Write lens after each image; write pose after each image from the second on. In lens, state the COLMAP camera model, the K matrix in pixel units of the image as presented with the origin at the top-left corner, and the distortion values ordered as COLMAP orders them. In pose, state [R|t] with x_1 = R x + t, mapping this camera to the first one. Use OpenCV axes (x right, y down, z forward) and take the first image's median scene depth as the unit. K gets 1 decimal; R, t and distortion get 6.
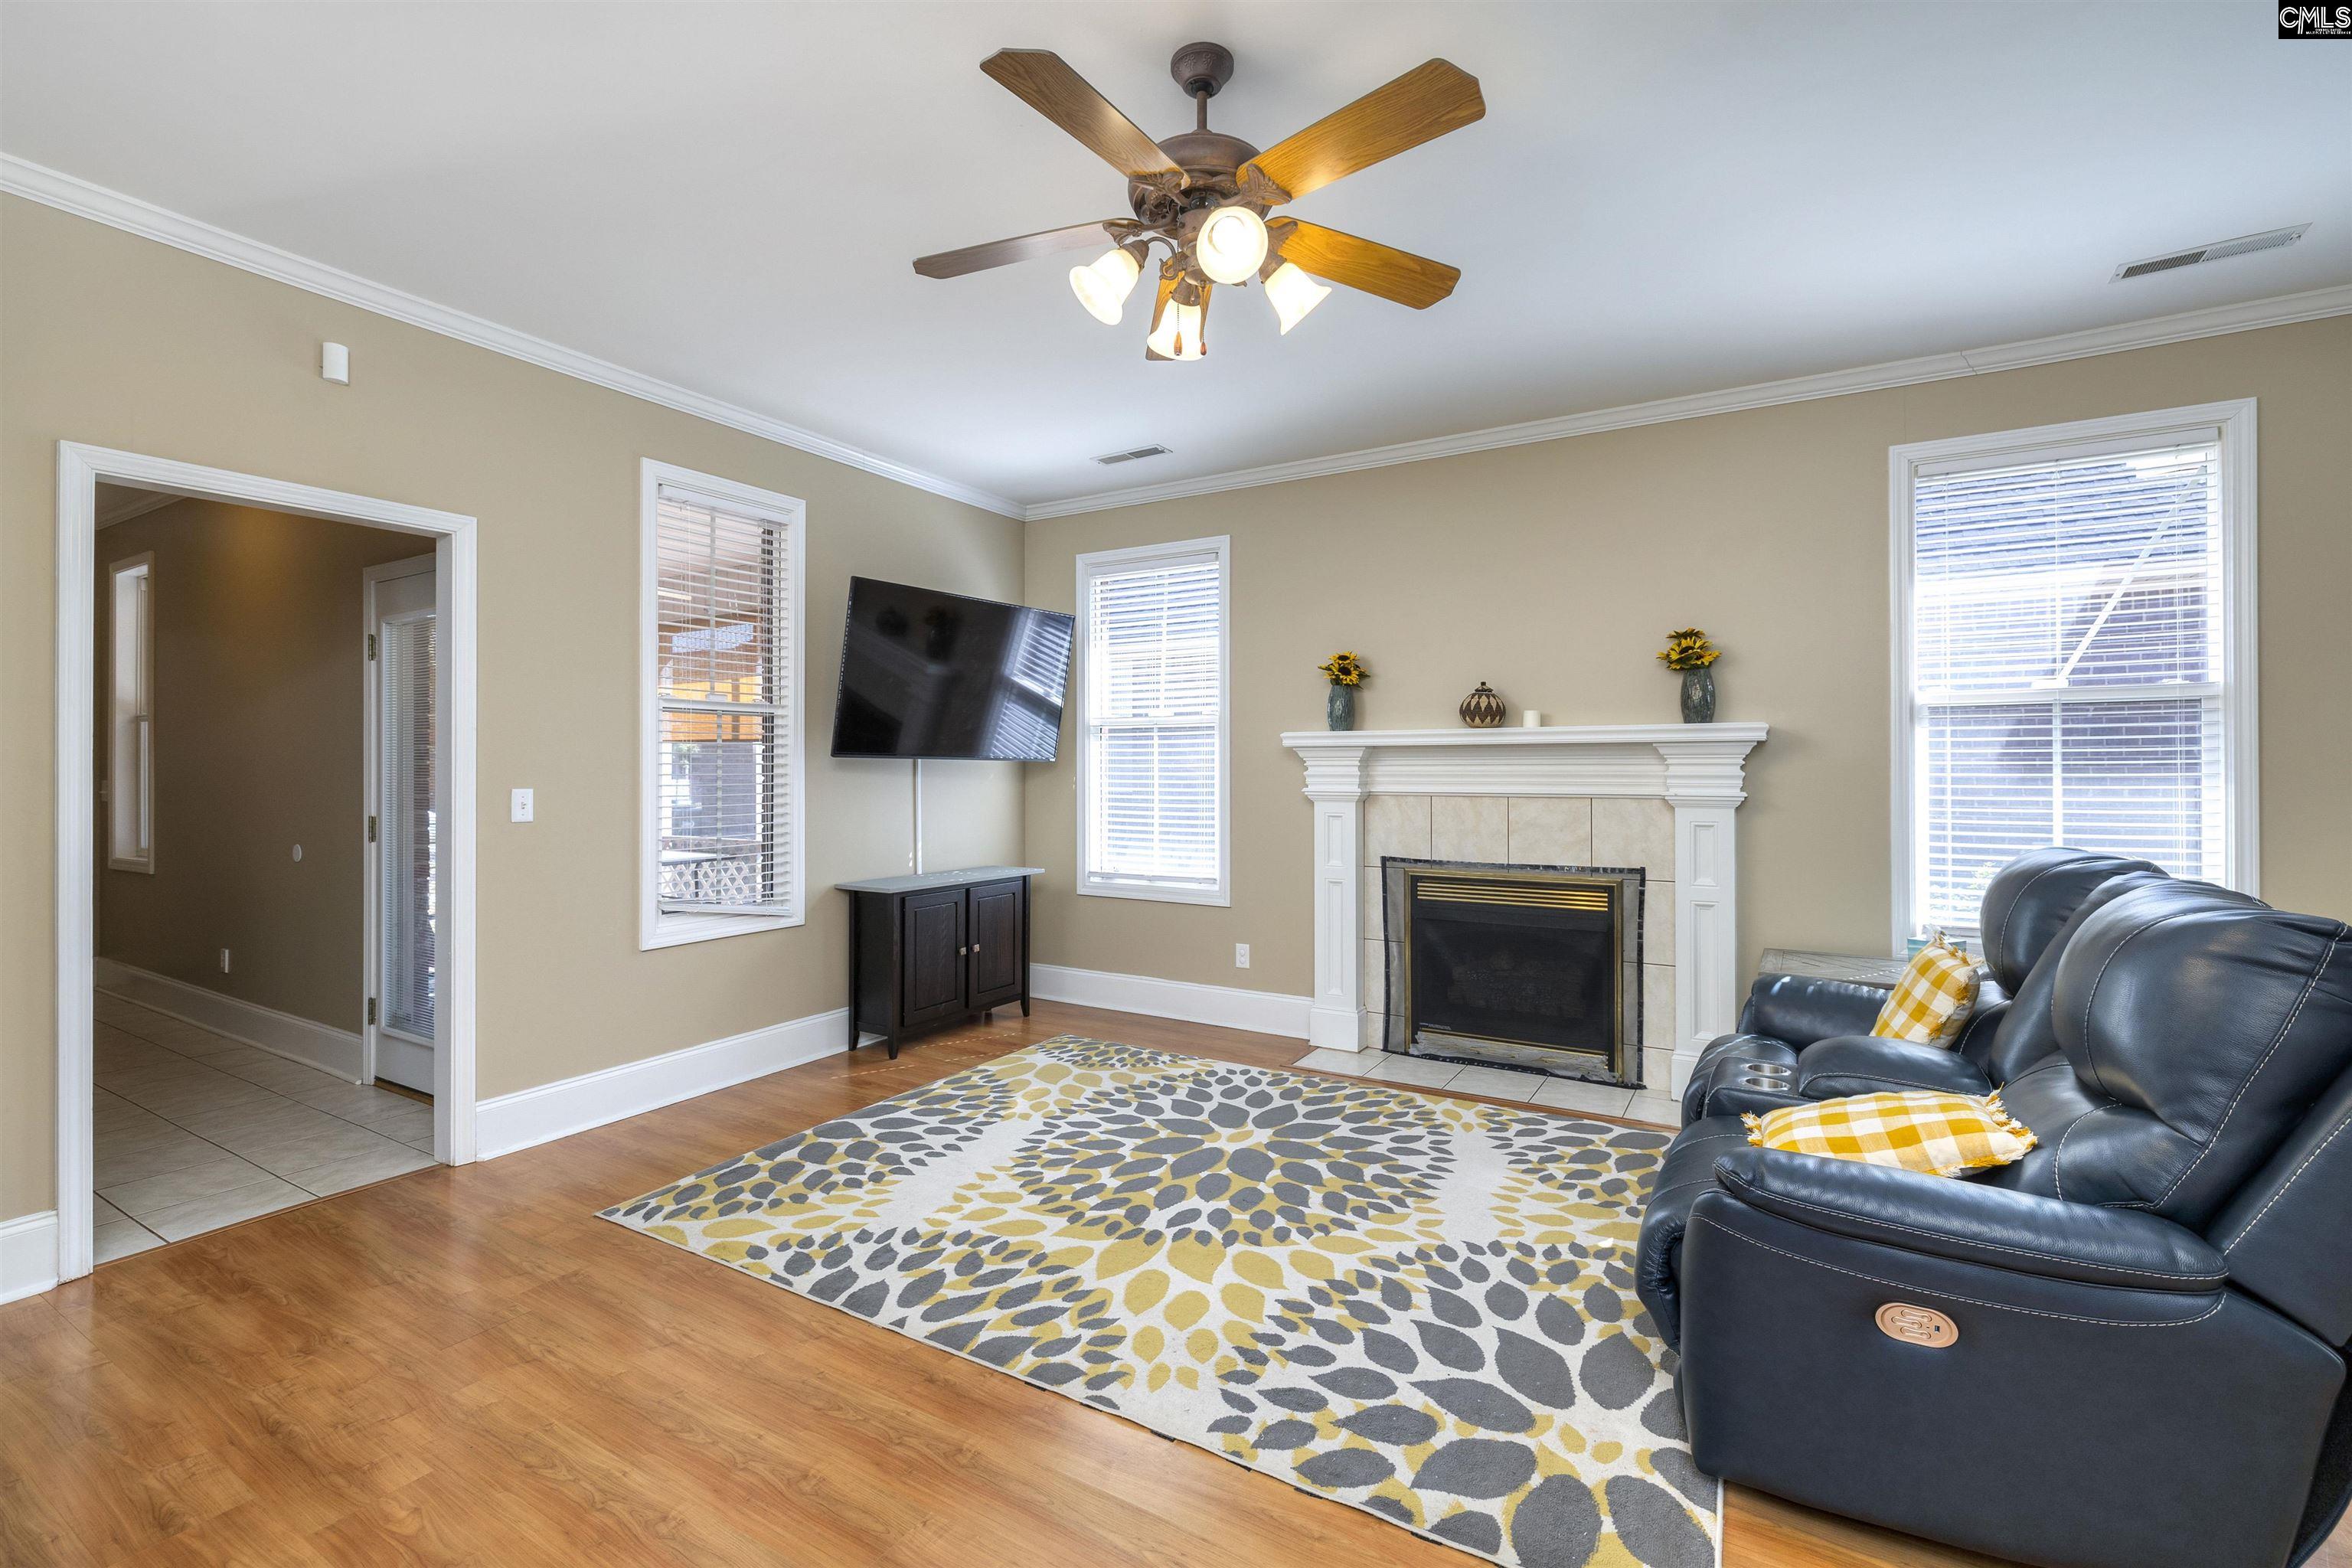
lens RADIAL K [[1023.6, 0, 1171.0], [0, 1023.6, 764.6], [0, 0, 1]] dist [0.000081, -0.000299]
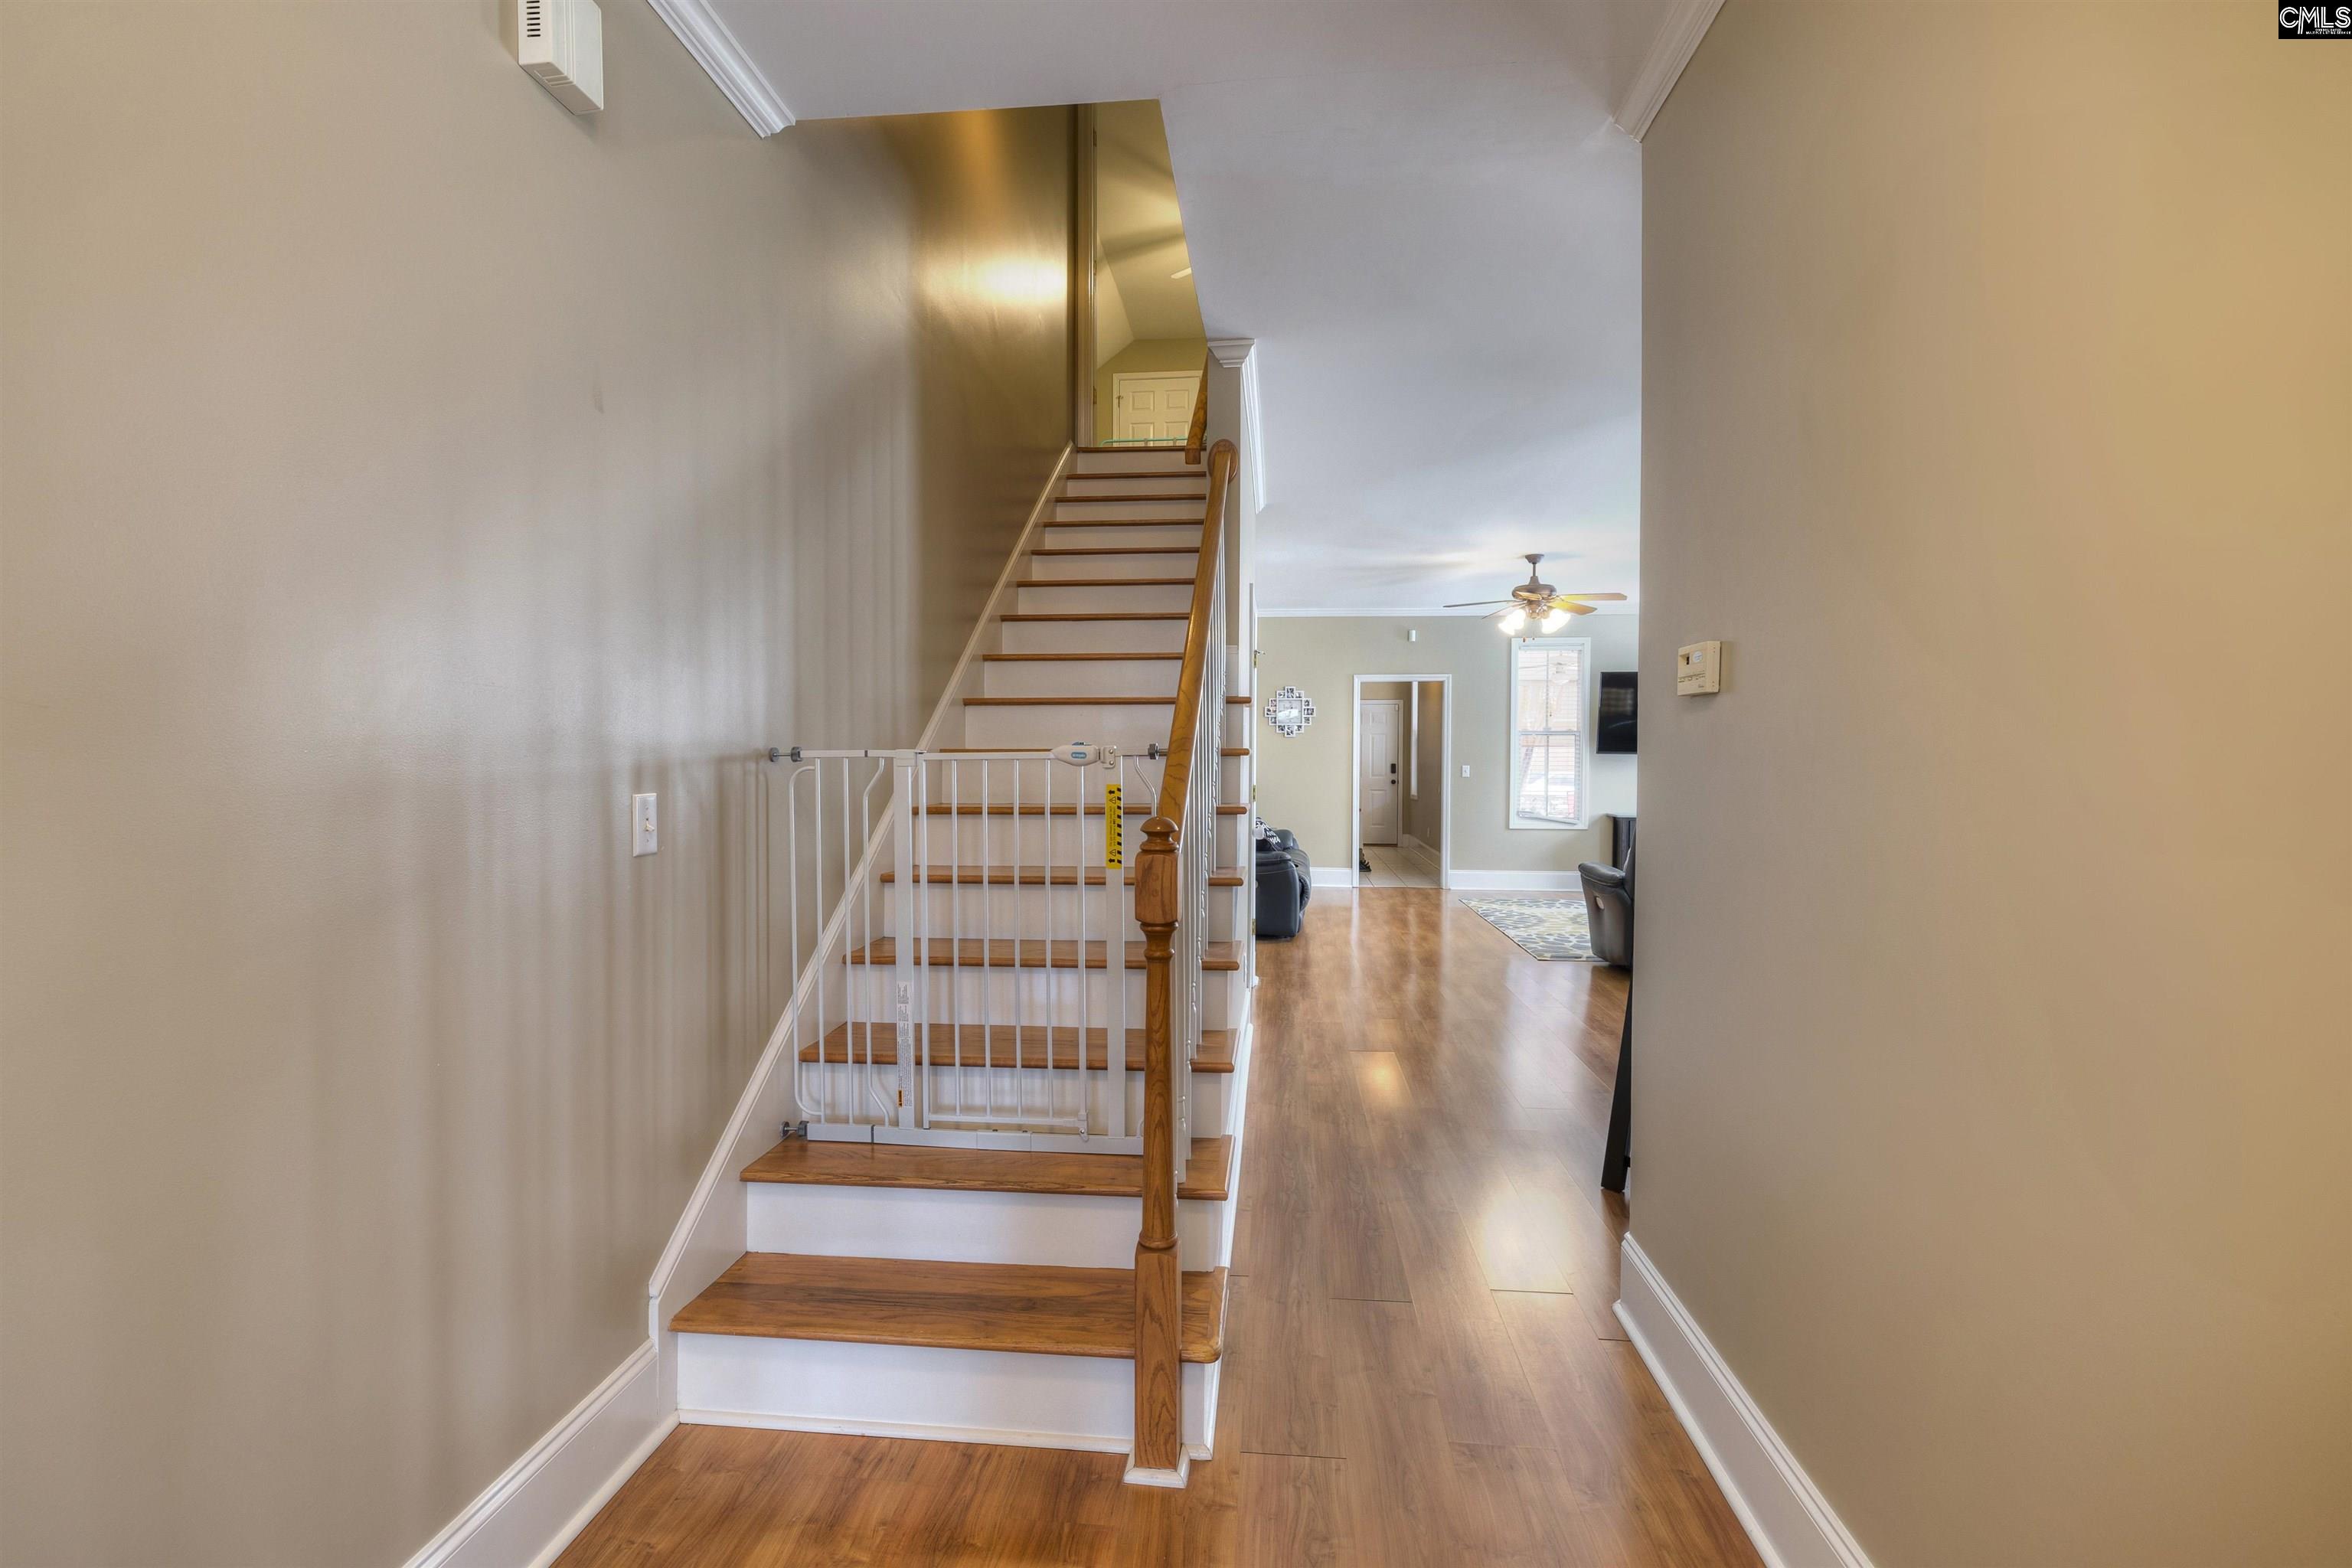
lens RADIAL K [[1052.1, 0, 1170.4], [0, 1052.1, 791.5], [0, 0, 1]] dist [-0.002207, 0.000004]
pose [[0.426576, 0.032166, -0.903879, 1.761266], [0.000090, 0.999366, 0.035607, -0.009414], [0.904452, -0.015270, 0.426303, -1.061540]]
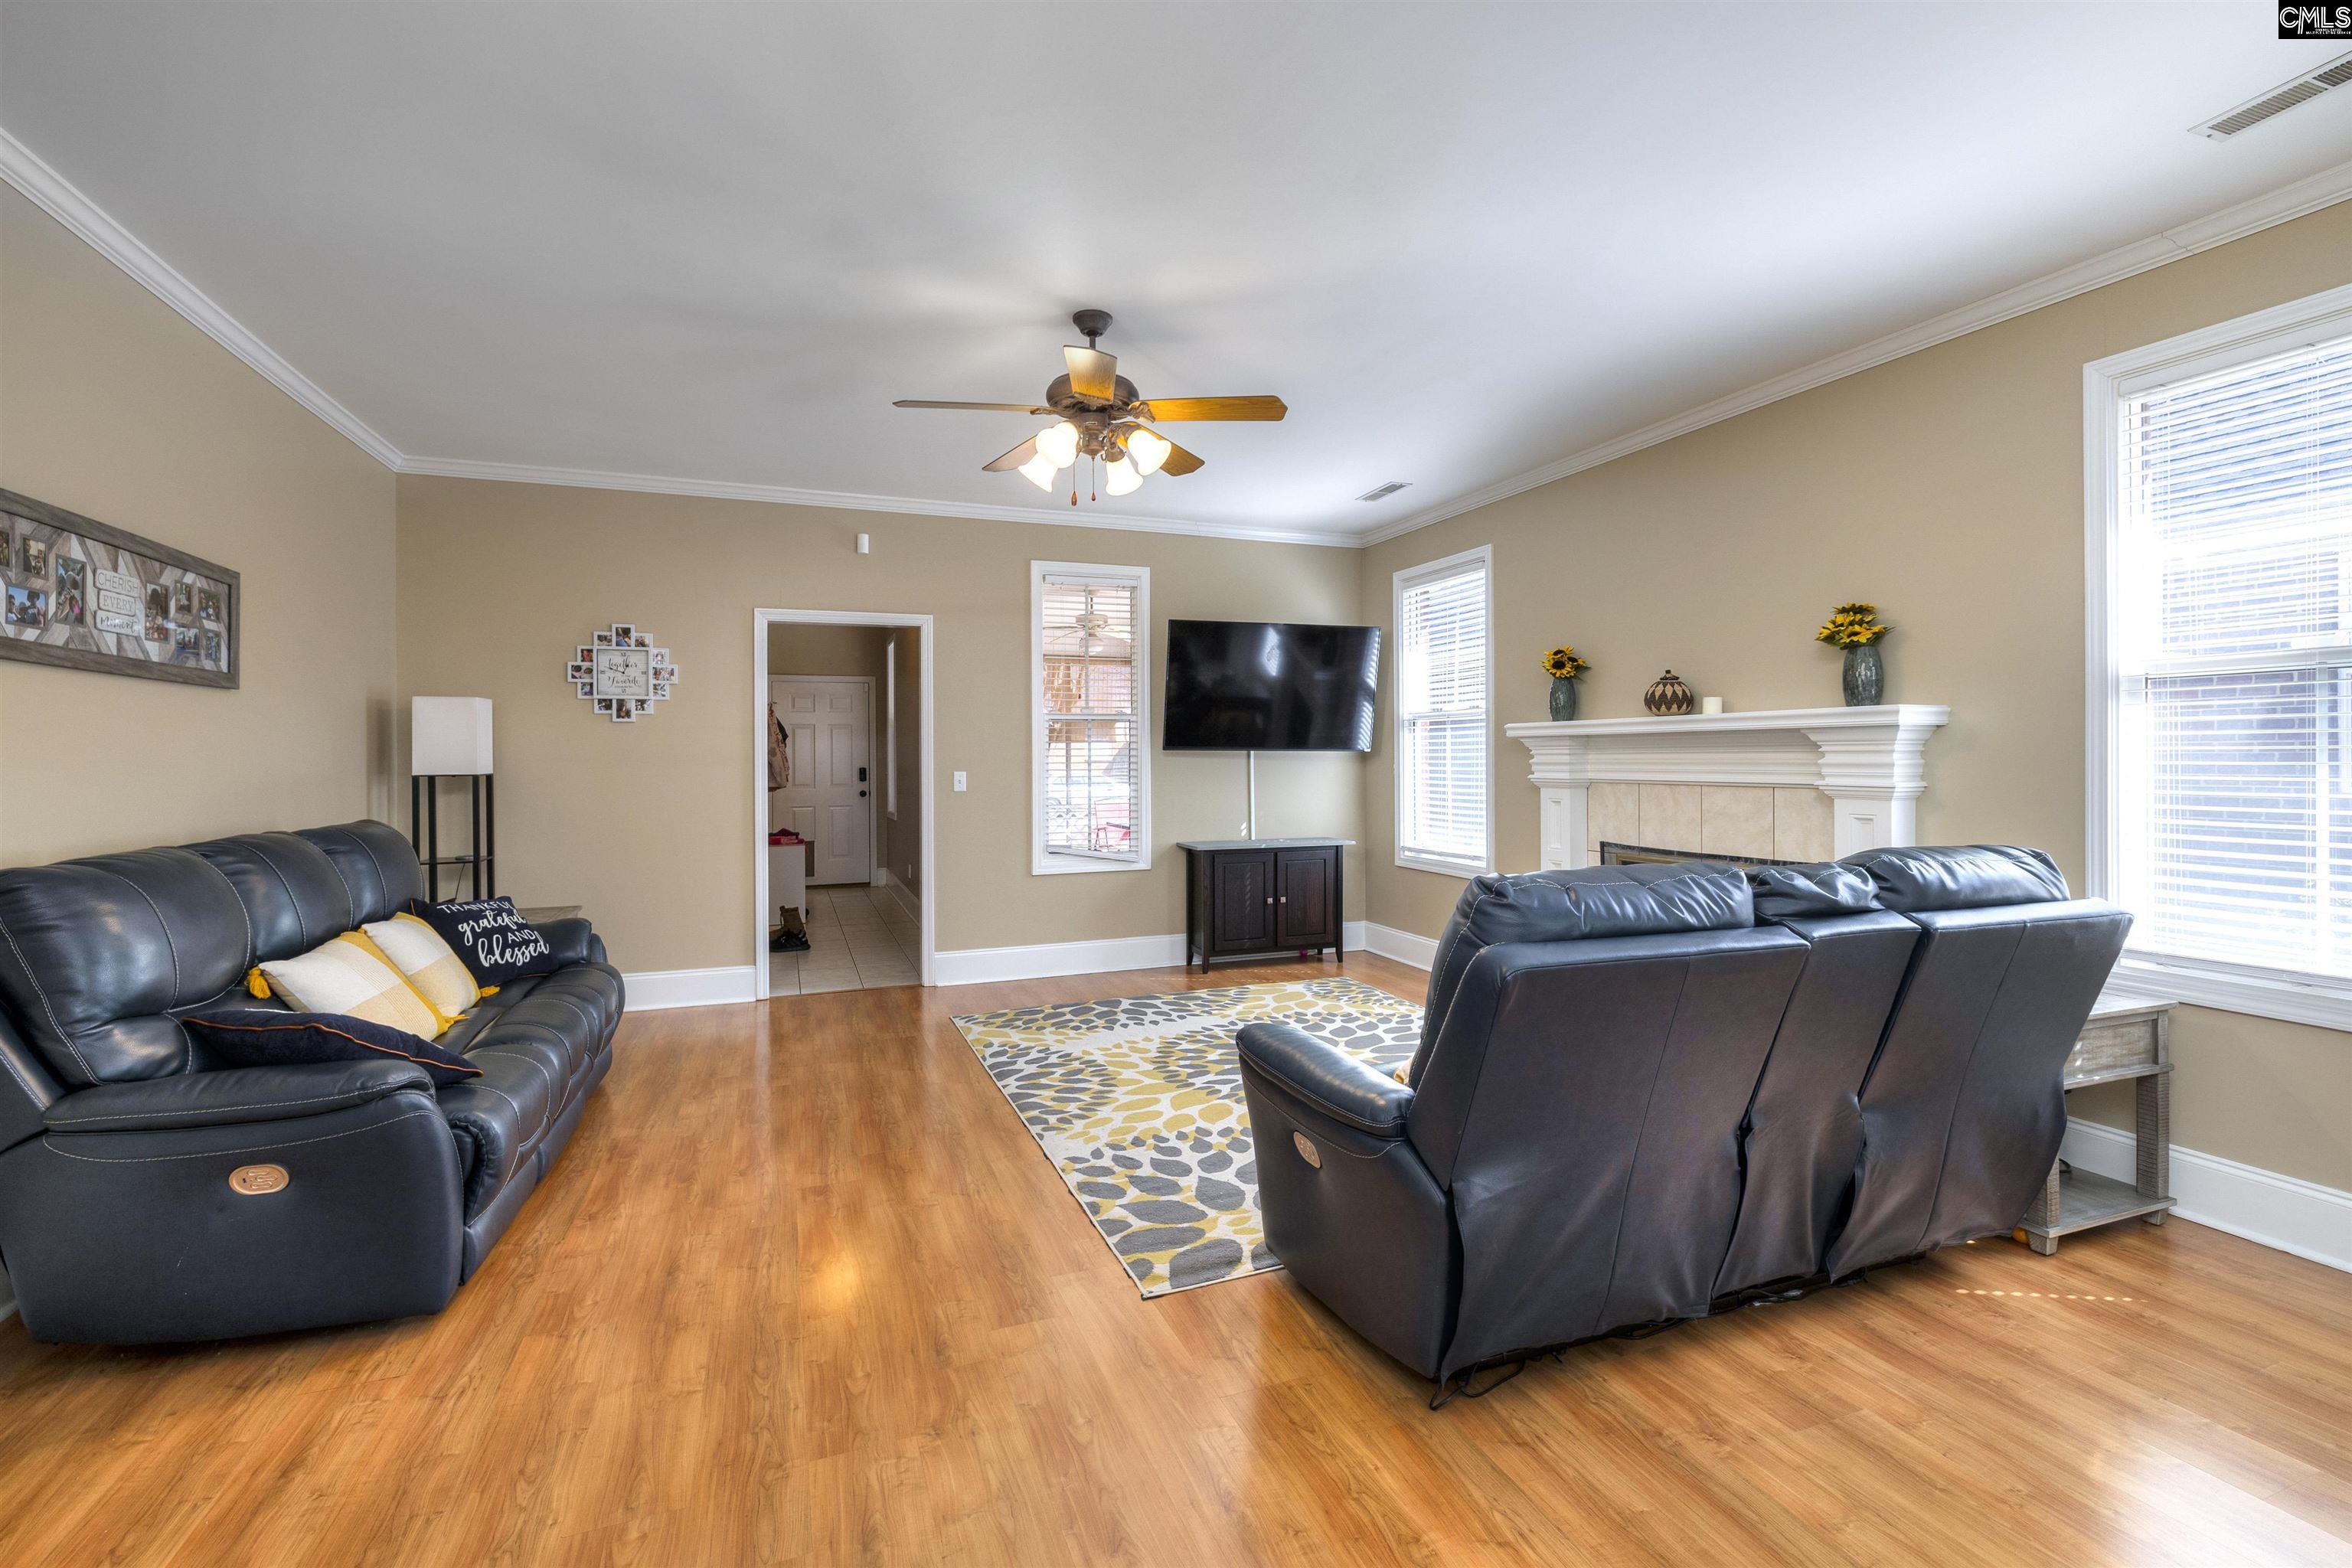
lens RADIAL K [[1019.4, 0, 1163.6], [0, 1019.4, 751.8], [0, 0, 1]] dist [0.001072, -0.000091]
pose [[0.785205, -0.006889, -0.619197, 0.697173], [0.007728, 0.999969, -0.001325, -0.004221], [0.619188, -0.003745, 0.785234, -0.116554]]
